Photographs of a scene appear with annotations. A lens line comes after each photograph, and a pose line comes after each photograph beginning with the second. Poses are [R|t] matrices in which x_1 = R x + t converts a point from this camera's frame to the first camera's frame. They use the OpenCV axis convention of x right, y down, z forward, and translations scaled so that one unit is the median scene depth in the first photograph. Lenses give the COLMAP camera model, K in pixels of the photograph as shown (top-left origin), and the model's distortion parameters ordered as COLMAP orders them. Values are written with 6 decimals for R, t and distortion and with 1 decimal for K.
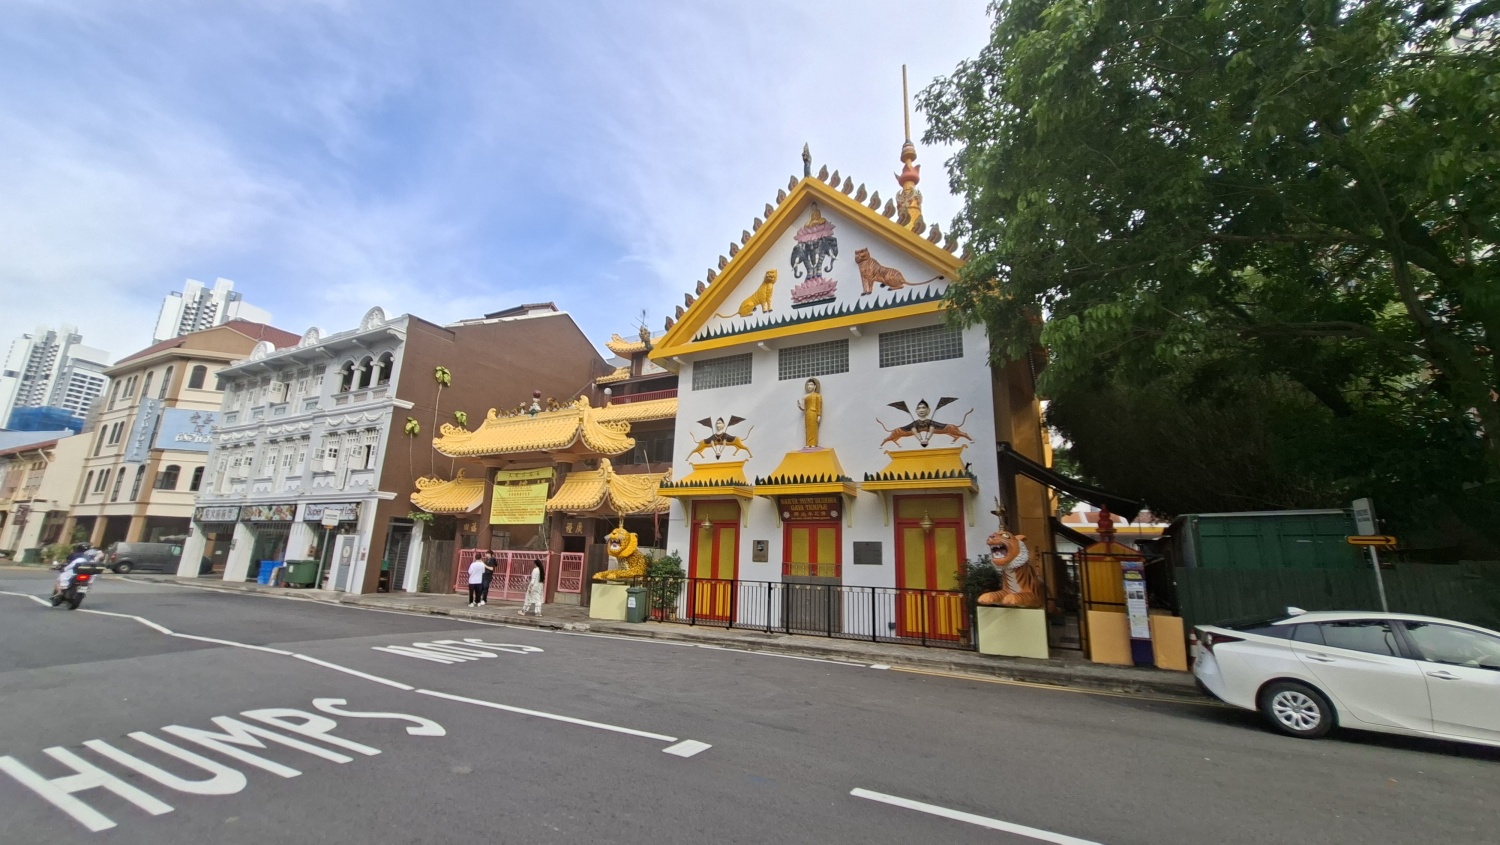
lens RADIAL K [[578.9, 0, 751.1], [0, 578.9, 426.1], [0, 0, 1]] dist [-0.015479, 0.000085]
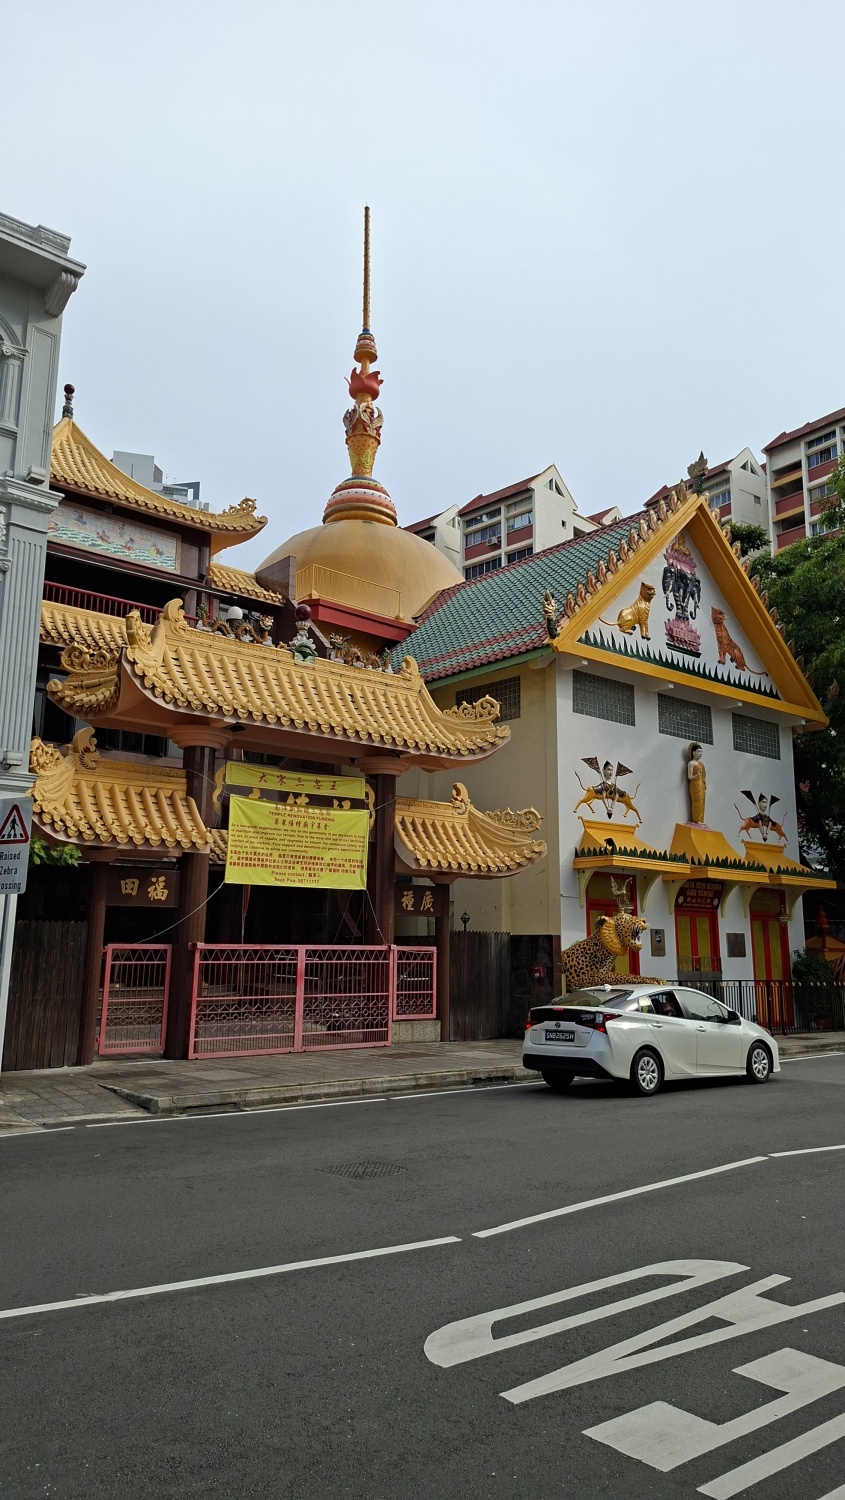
lens RADIAL K [[1026.8, 0, 418.8], [0, 1026.8, 743.9], [0, 0, 1]] dist [0.100708, -0.000287]
pose [[0.379149, 0.160932, 0.911234, -1.375315], [-0.207152, 0.974529, -0.085918, 0.128896], [-0.901850, -0.156189, 0.402829, 0.709719]]
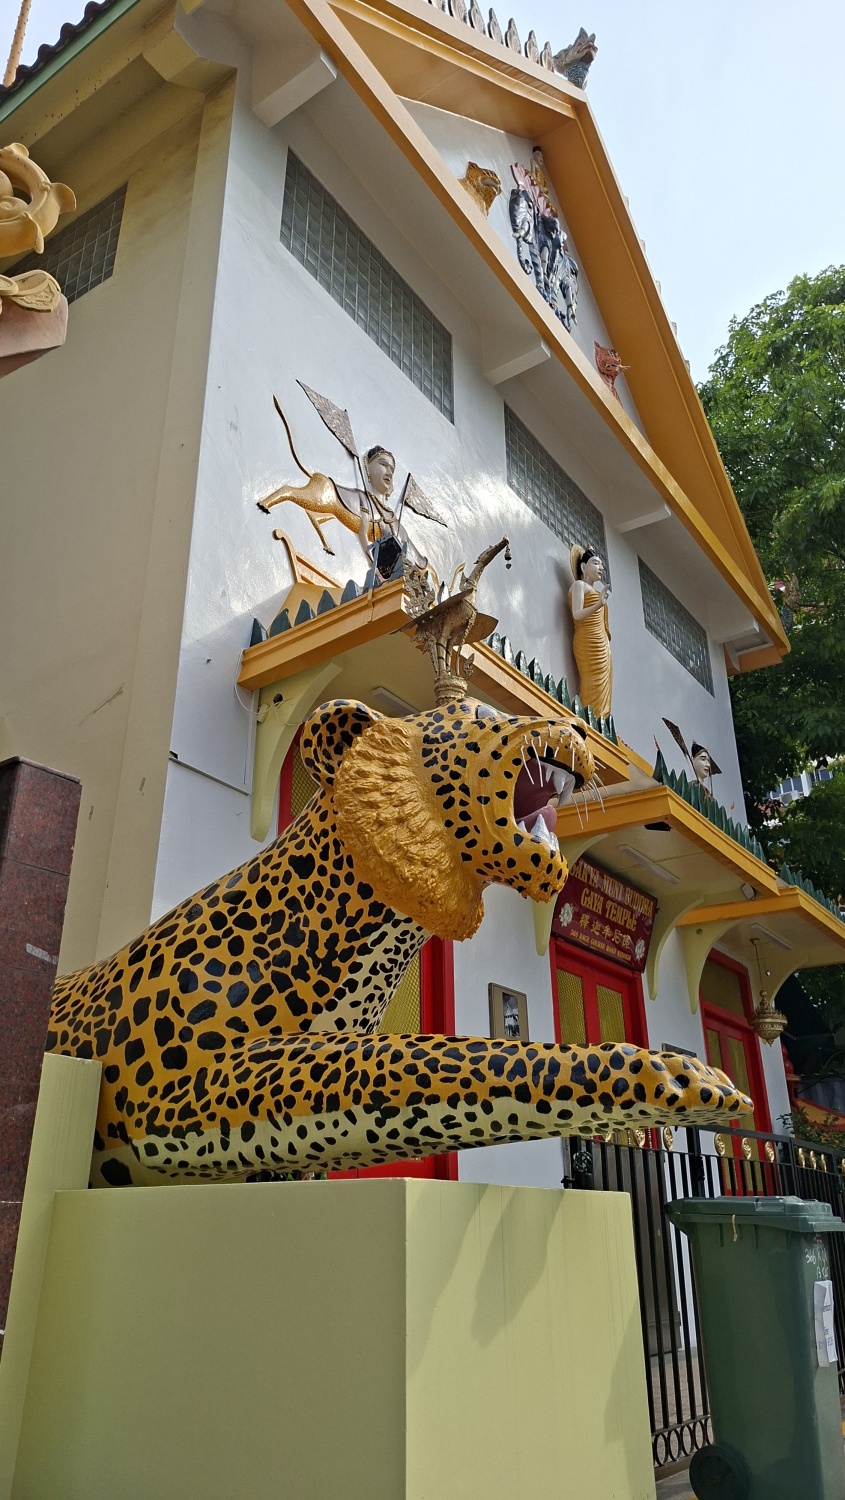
lens RADIAL K [[1026.8, 0, 419.1], [0, 1026.8, 746.3], [0, 0, 1]] dist [0.100708, -0.000287]
pose [[0.121673, 0.389559, 0.912929, -0.398973], [-0.217458, 0.907880, -0.358422, 0.251346], [-0.968456, -0.154913, 0.195177, 0.905241]]
